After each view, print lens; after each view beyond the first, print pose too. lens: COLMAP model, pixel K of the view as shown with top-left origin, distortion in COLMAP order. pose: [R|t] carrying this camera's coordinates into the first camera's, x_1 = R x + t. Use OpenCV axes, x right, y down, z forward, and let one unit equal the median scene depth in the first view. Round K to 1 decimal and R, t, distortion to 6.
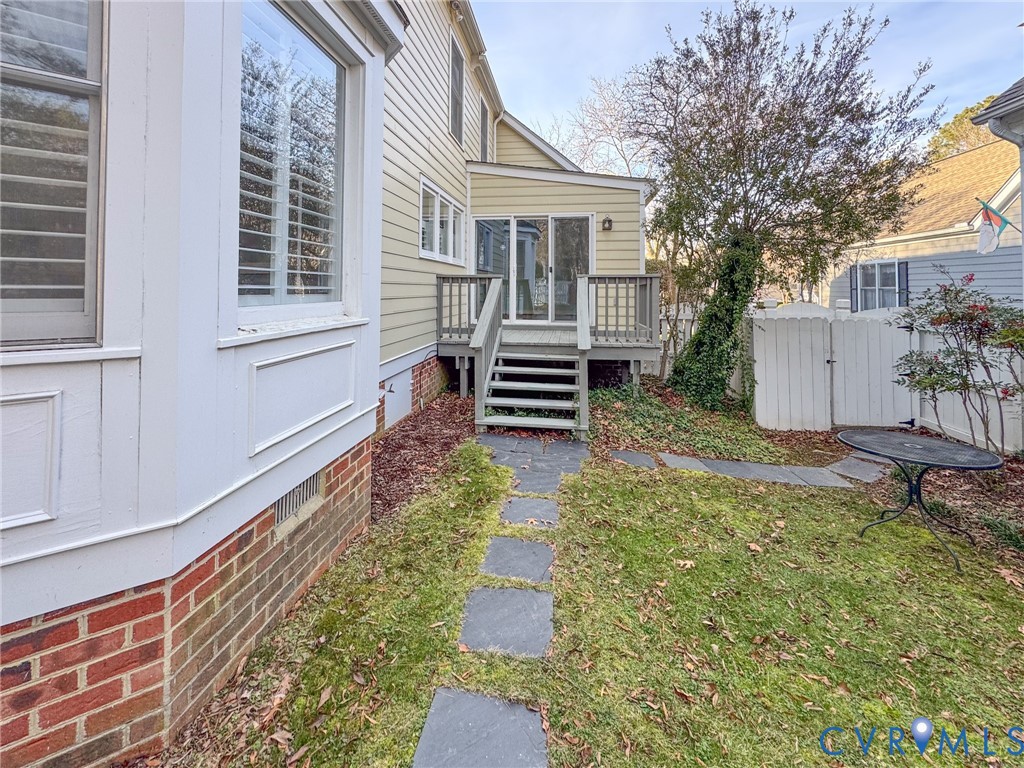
lens RADIAL K [[516.6, 0, 506.6], [0, 516.6, 409.9], [0, 0, 1]] dist [-0.003487, -0.001310]
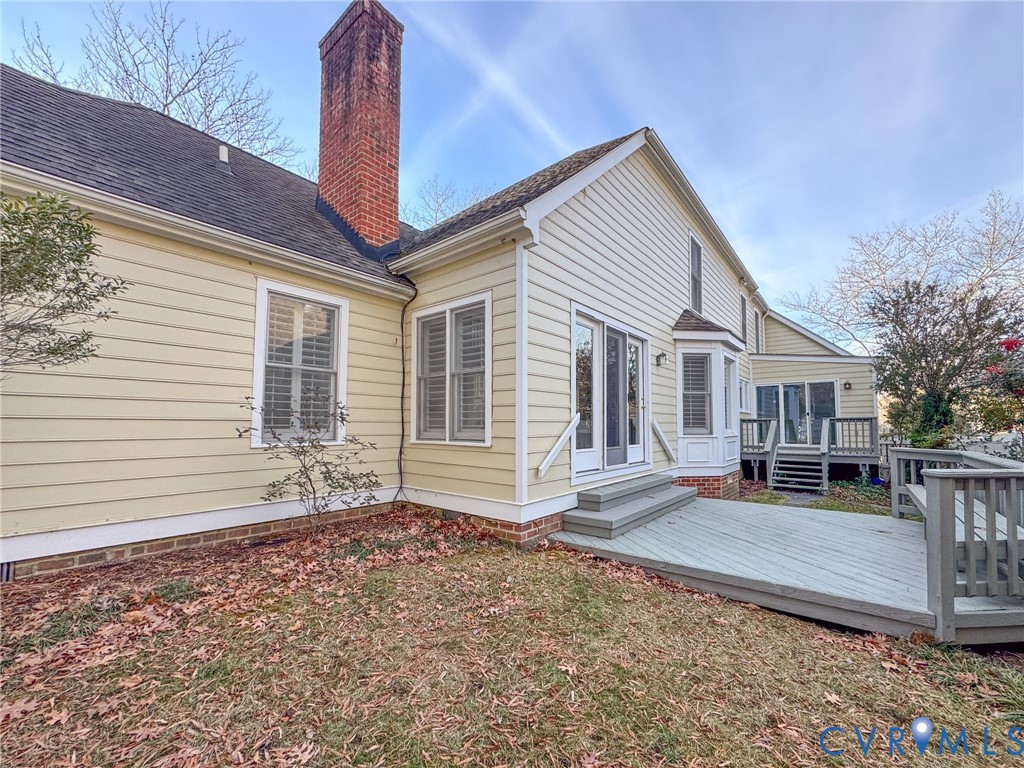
lens RADIAL K [[516.6, 0, 506.6], [0, 516.6, 409.9], [0, 0, 1]] dist [-0.003487, -0.001310]
pose [[0.893699, -0.024505, -0.447996, -0.036462], [-0.094297, 0.965946, -0.240949, 0.205206], [0.438645, 0.257580, 0.860955, -0.854471]]
